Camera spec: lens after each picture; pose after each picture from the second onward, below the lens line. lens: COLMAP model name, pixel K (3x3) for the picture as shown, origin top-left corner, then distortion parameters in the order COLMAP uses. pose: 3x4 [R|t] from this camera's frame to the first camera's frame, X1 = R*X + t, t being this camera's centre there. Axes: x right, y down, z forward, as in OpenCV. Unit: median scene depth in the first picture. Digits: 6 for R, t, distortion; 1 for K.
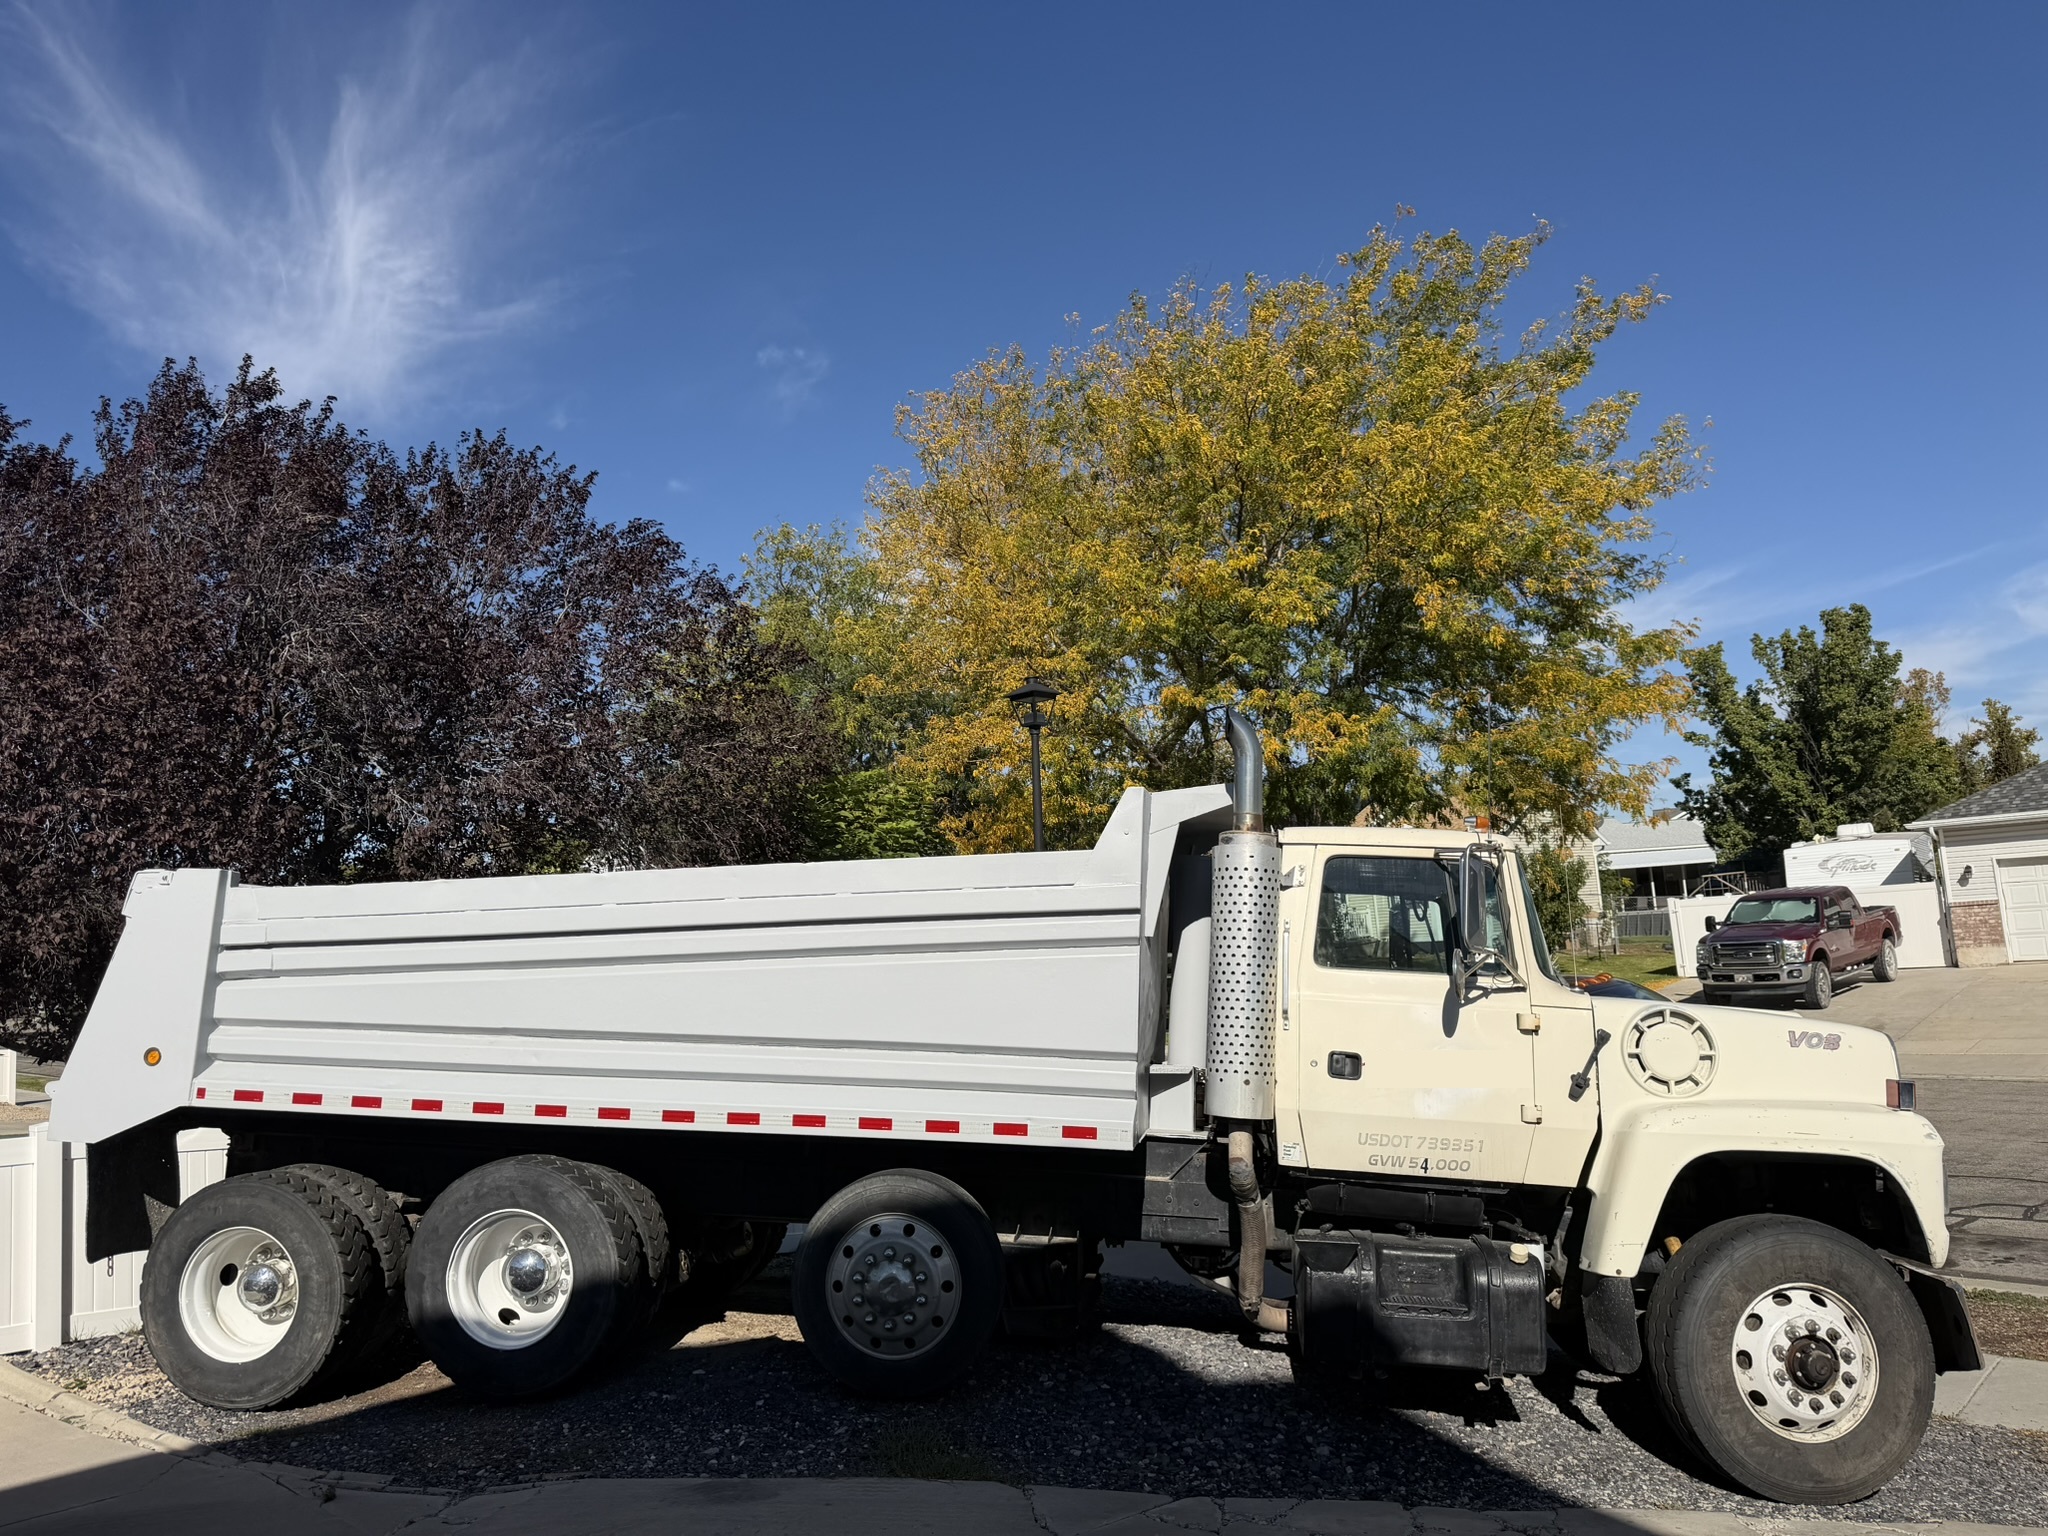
lens RADIAL K [[1420.0, 0, 1023.1], [0, 1420.0, 756.8], [0, 0, 1]] dist [0.021114, -0.053895]
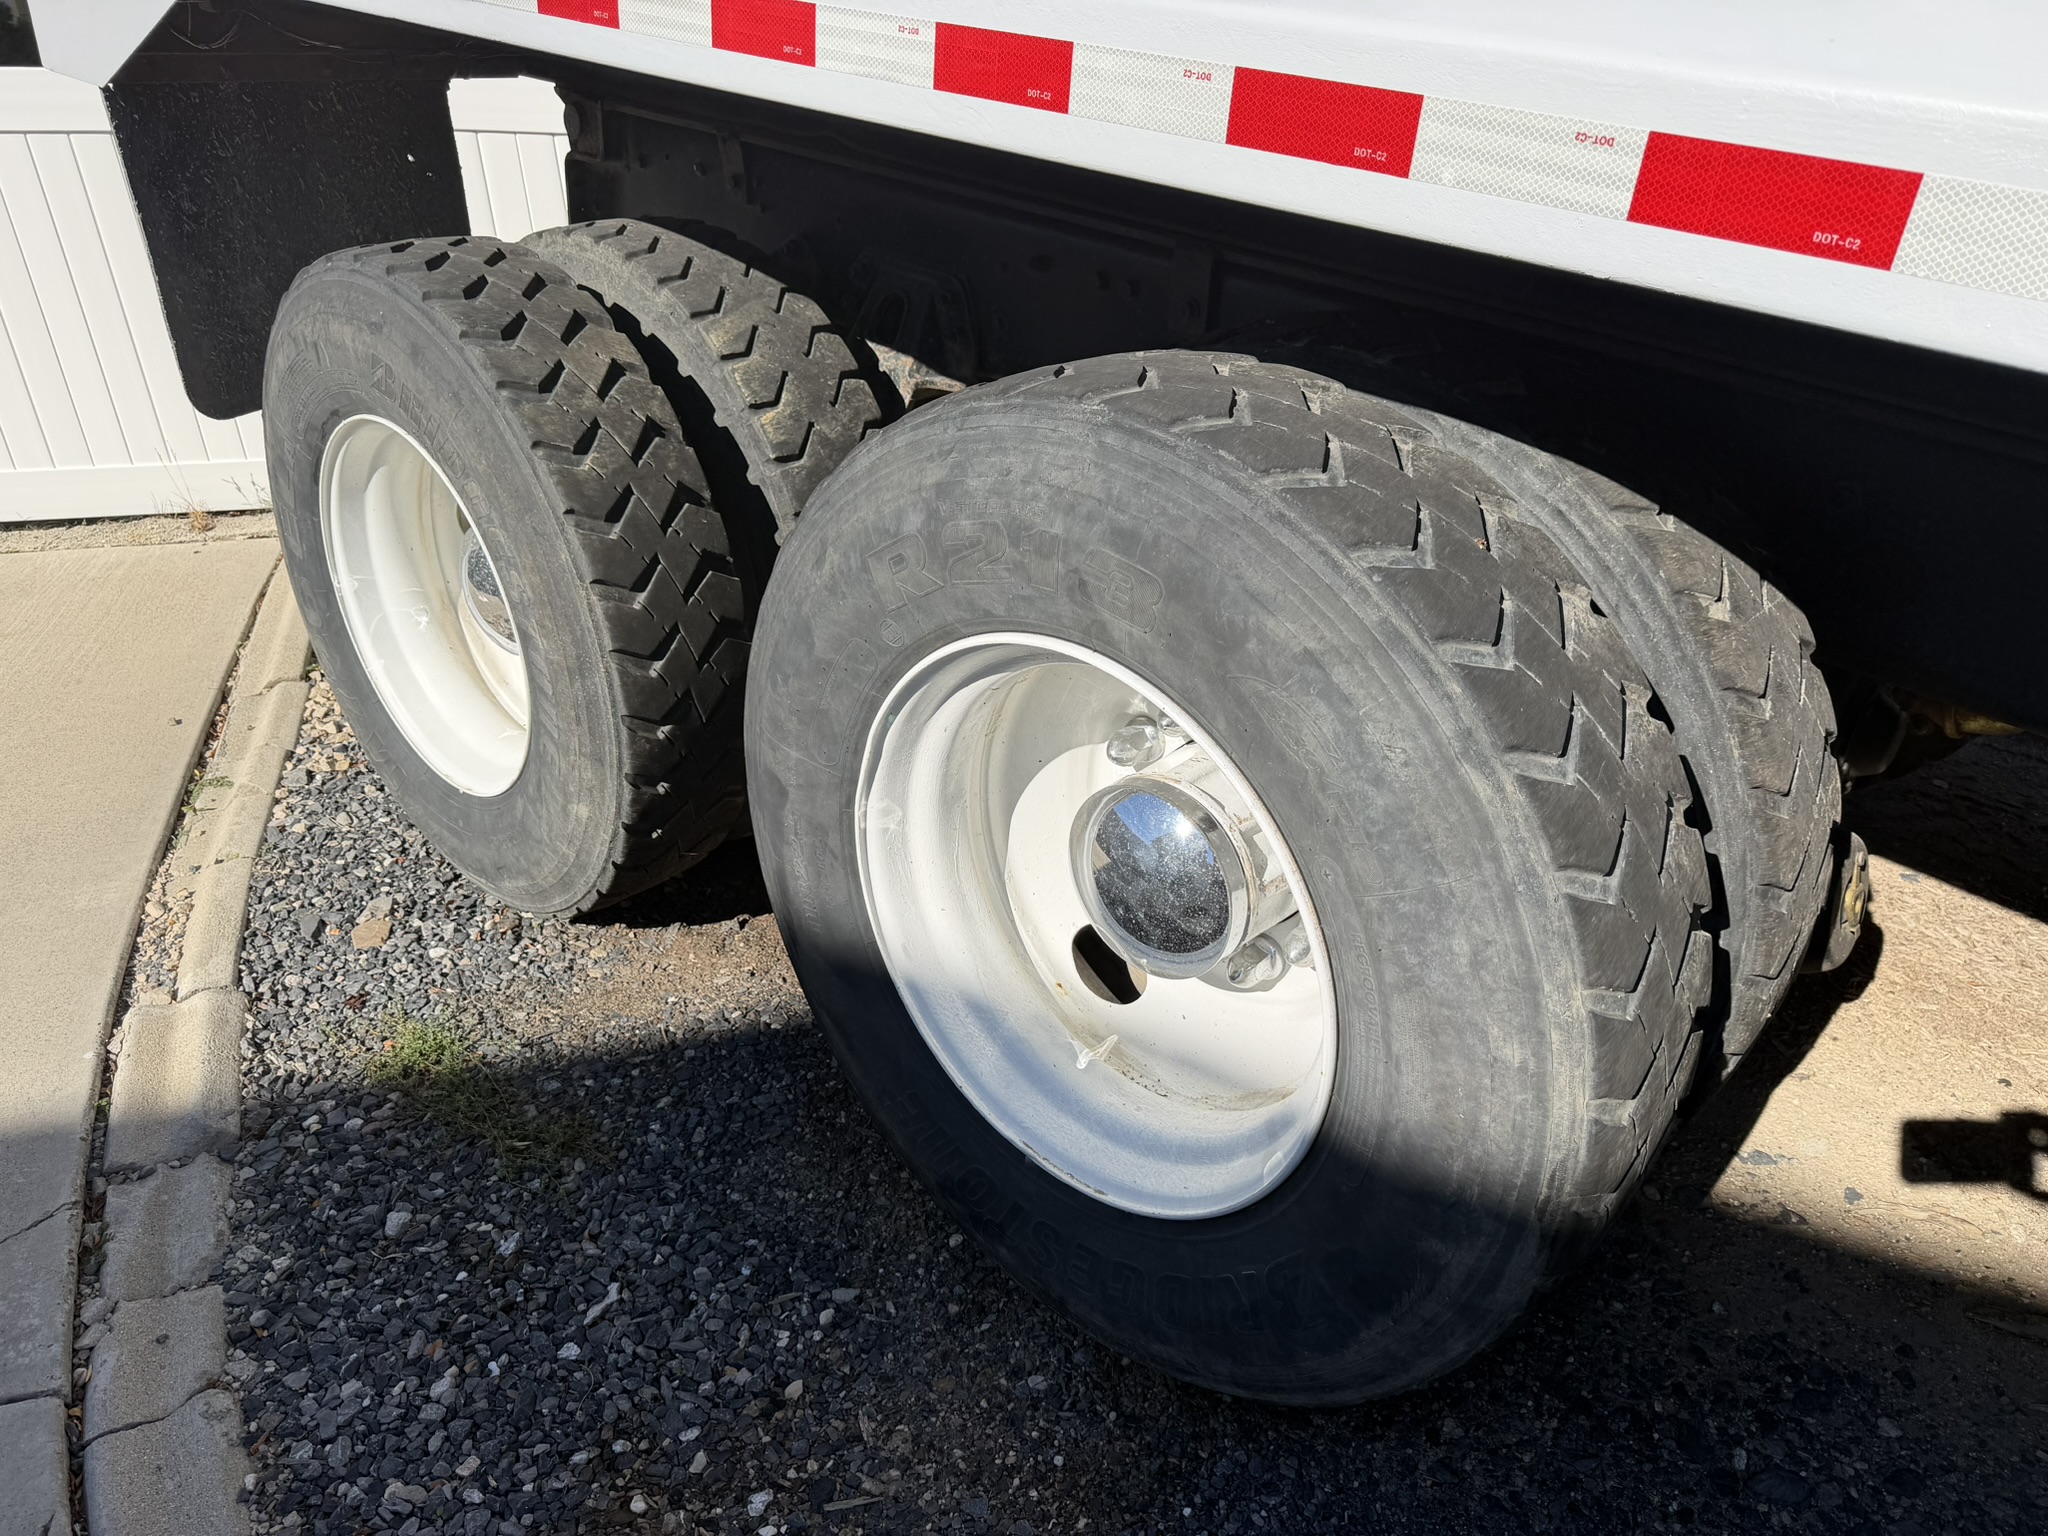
lens RADIAL K [[1436.8, 0, 1057.9], [0, 1436.8, 756.3], [0, 0, 1]] dist [0.081082, -0.123368]
pose [[0.830921, 0.309134, -0.462607, -0.261644], [0.034786, 0.800954, 0.597714, 0.208251], [0.555301, -0.512746, 0.654777, 0.846151]]
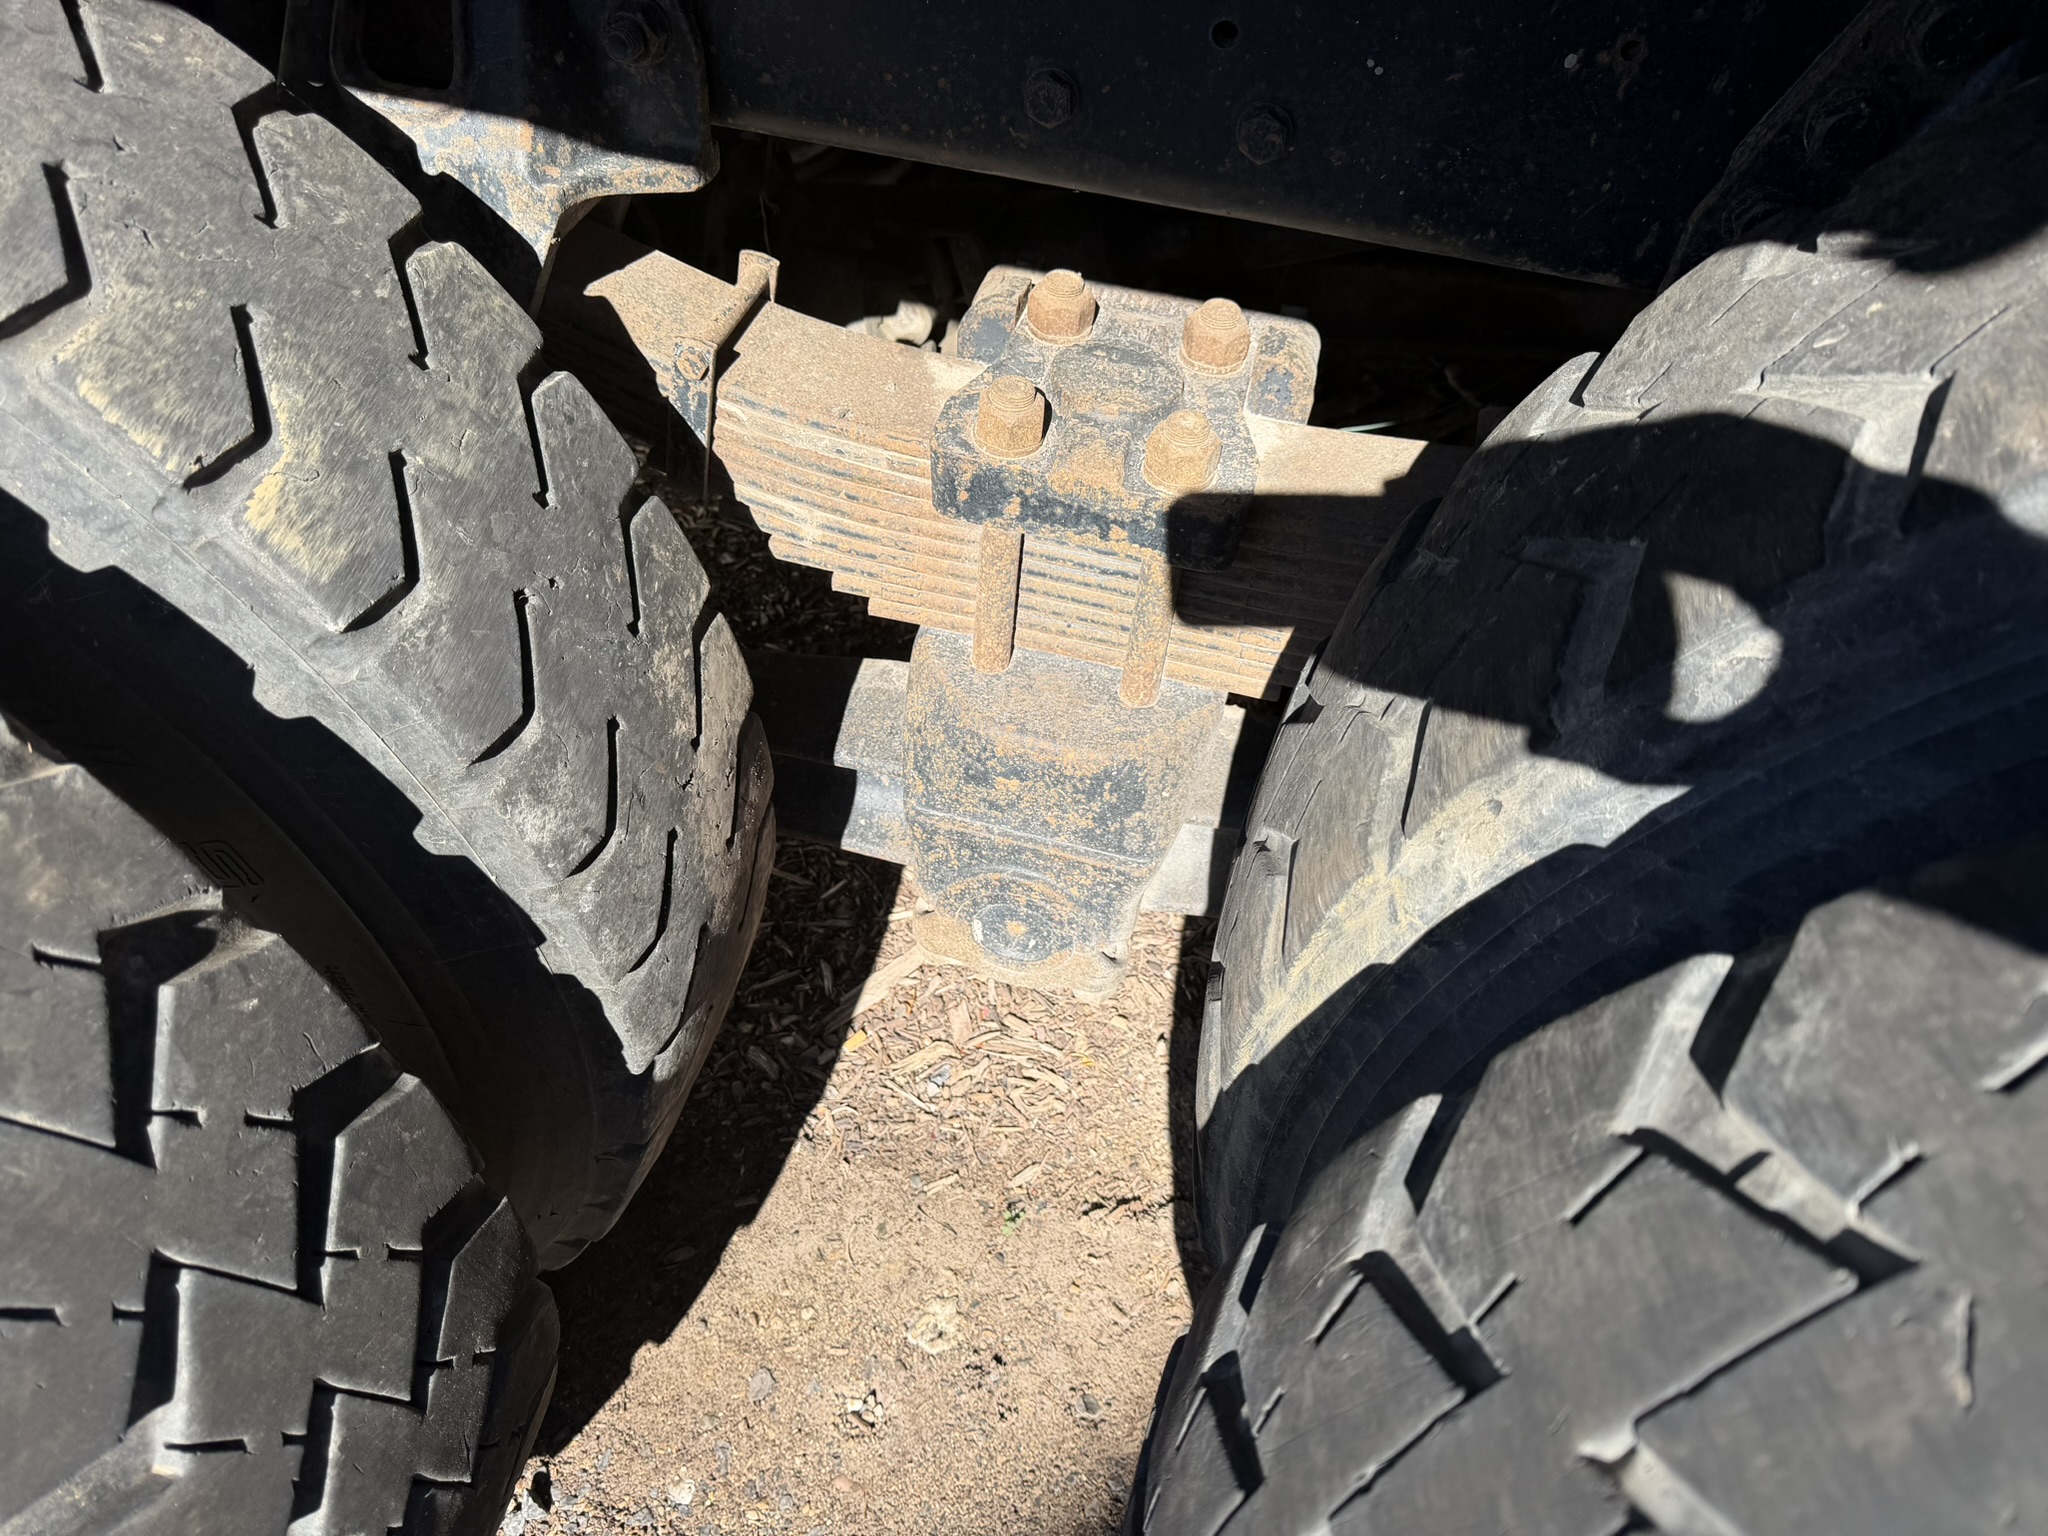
lens RADIAL K [[1499.5, 0, 1022.4], [0, 1499.5, 774.9], [0, 0, 1]] dist [0.044497, -0.052376]
pose [[0.994993, 0.088252, -0.046911, -0.431574], [-0.014629, 0.592916, 0.805132, 0.269524], [0.098869, -0.800414, 0.591238, 0.992082]]
